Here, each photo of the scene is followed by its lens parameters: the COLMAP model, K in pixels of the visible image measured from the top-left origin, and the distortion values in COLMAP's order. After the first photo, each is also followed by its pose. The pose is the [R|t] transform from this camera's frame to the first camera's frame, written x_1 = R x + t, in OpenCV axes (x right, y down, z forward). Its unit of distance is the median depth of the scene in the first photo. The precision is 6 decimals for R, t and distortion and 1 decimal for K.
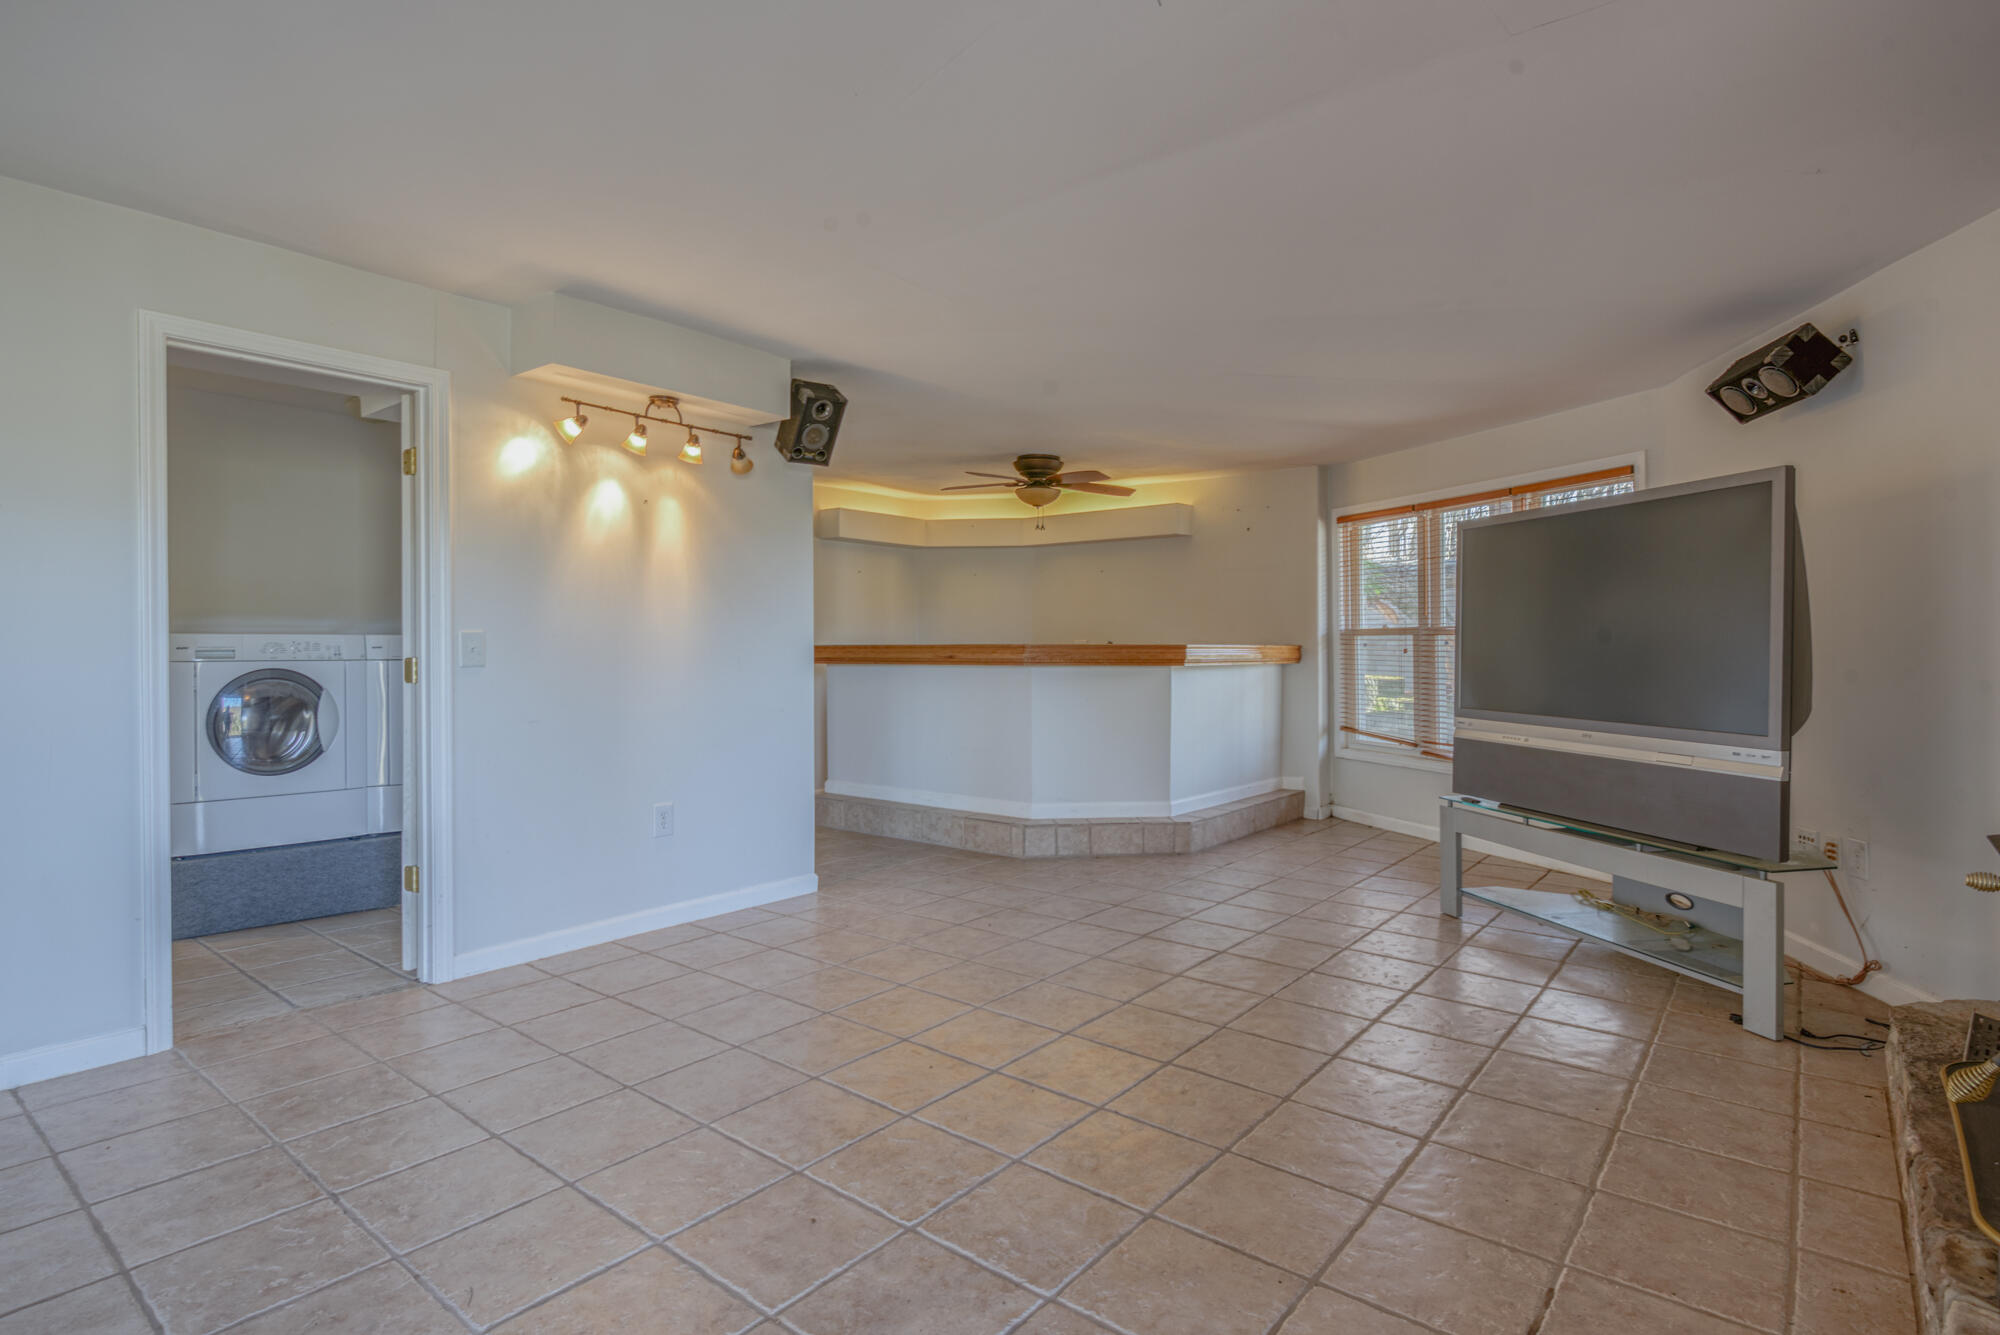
lens RADIAL K [[1011.5, 0, 1000.0], [0, 1011.5, 667.5], [0, 0, 1]] dist [0.000650, -0.010823]
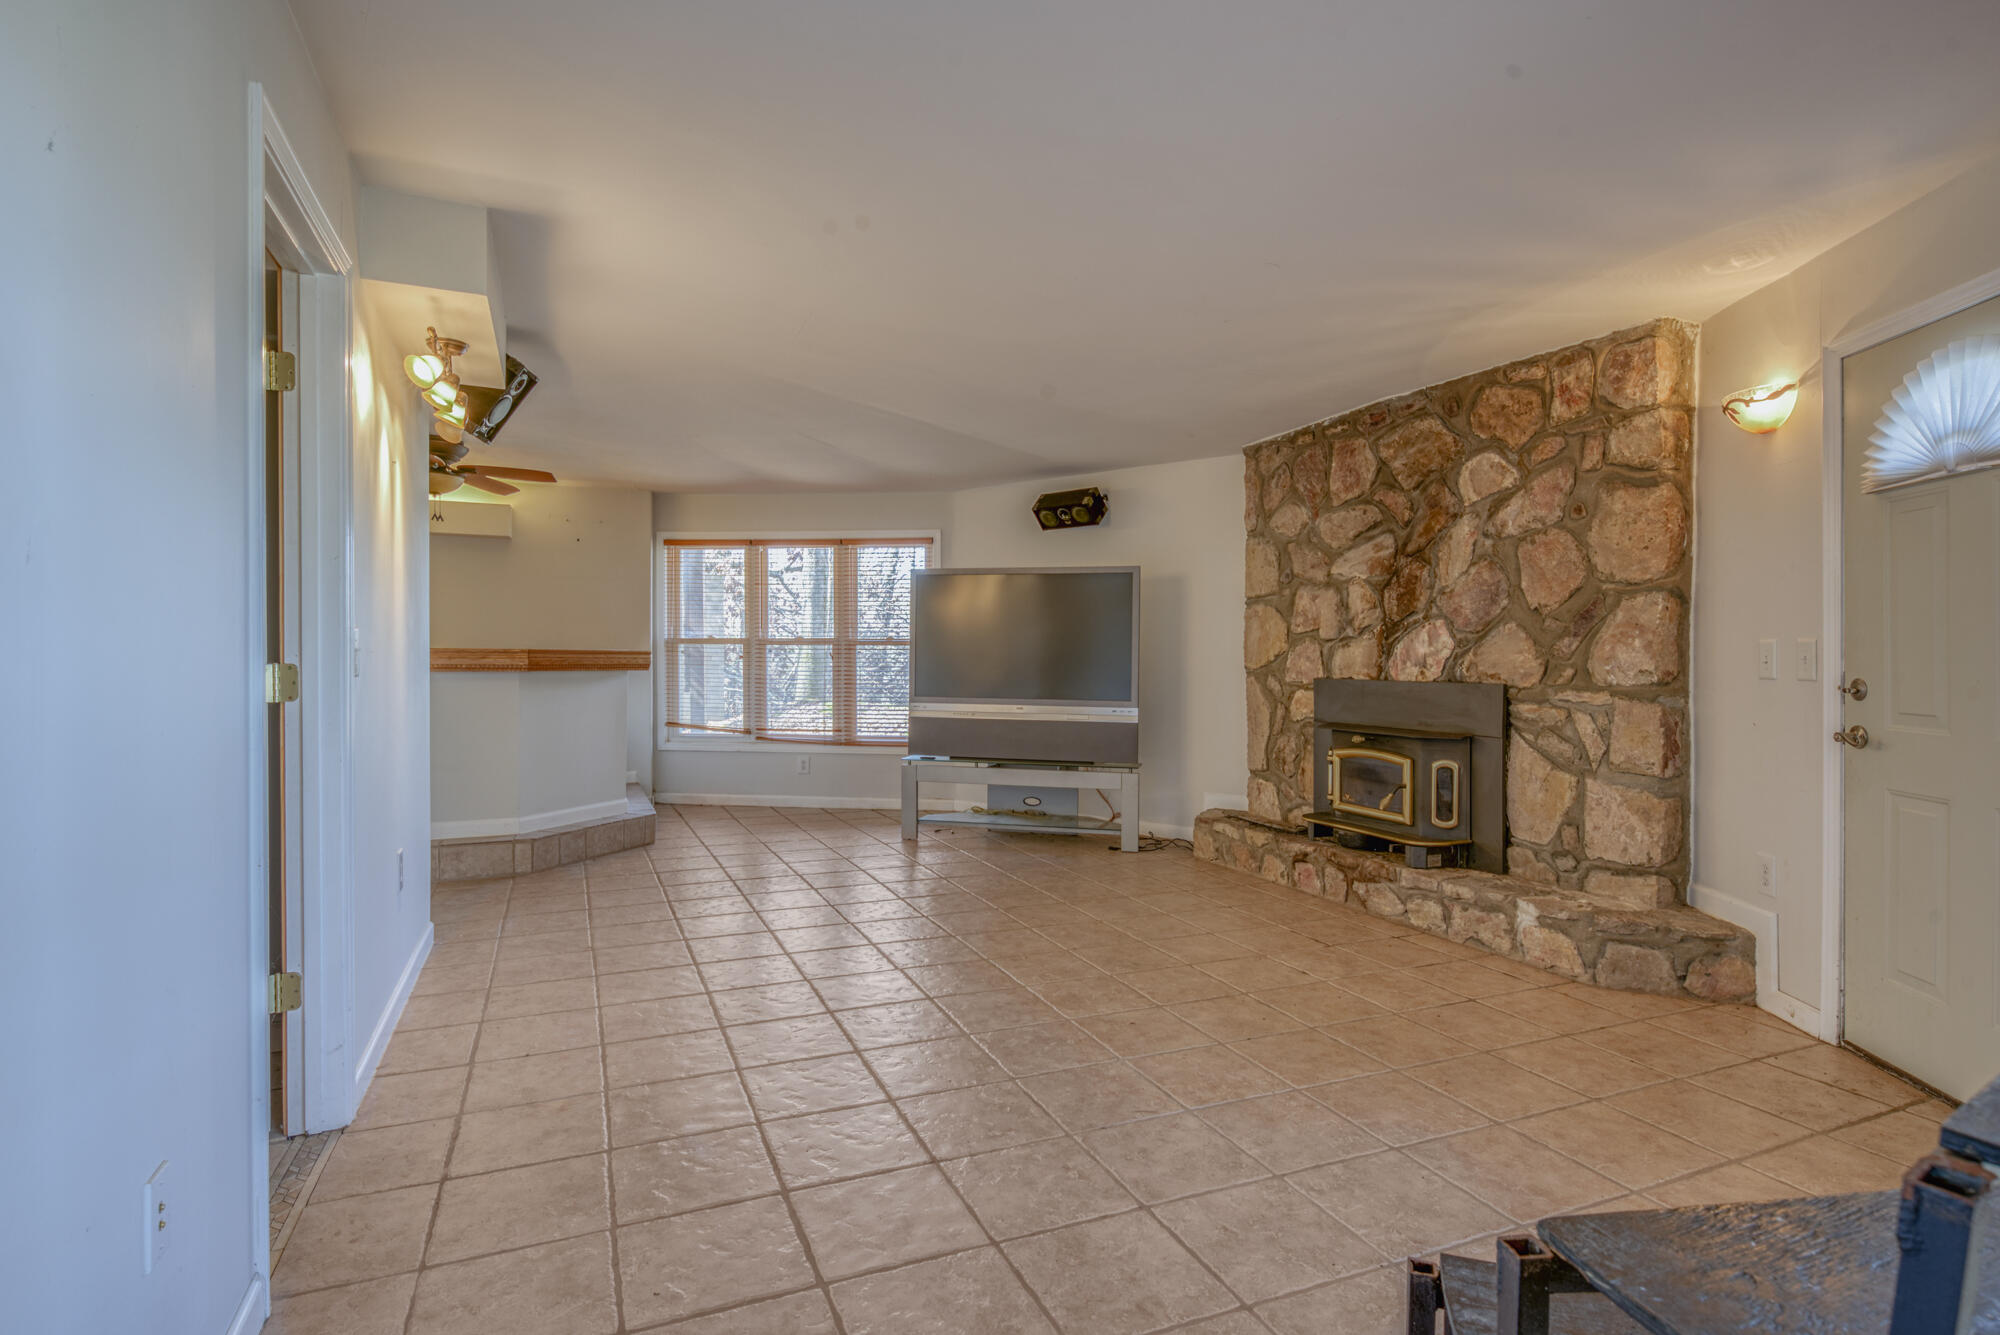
lens RADIAL K [[1011.5, 0, 1000.0], [0, 1011.5, 667.5], [0, 0, 1]] dist [0.000650, -0.010823]
pose [[0.465927, -0.007943, 0.884787, -0.530559], [0.012110, 0.999923, 0.002600, -0.002418], [-0.884740, 0.009503, 0.465988, 0.143822]]
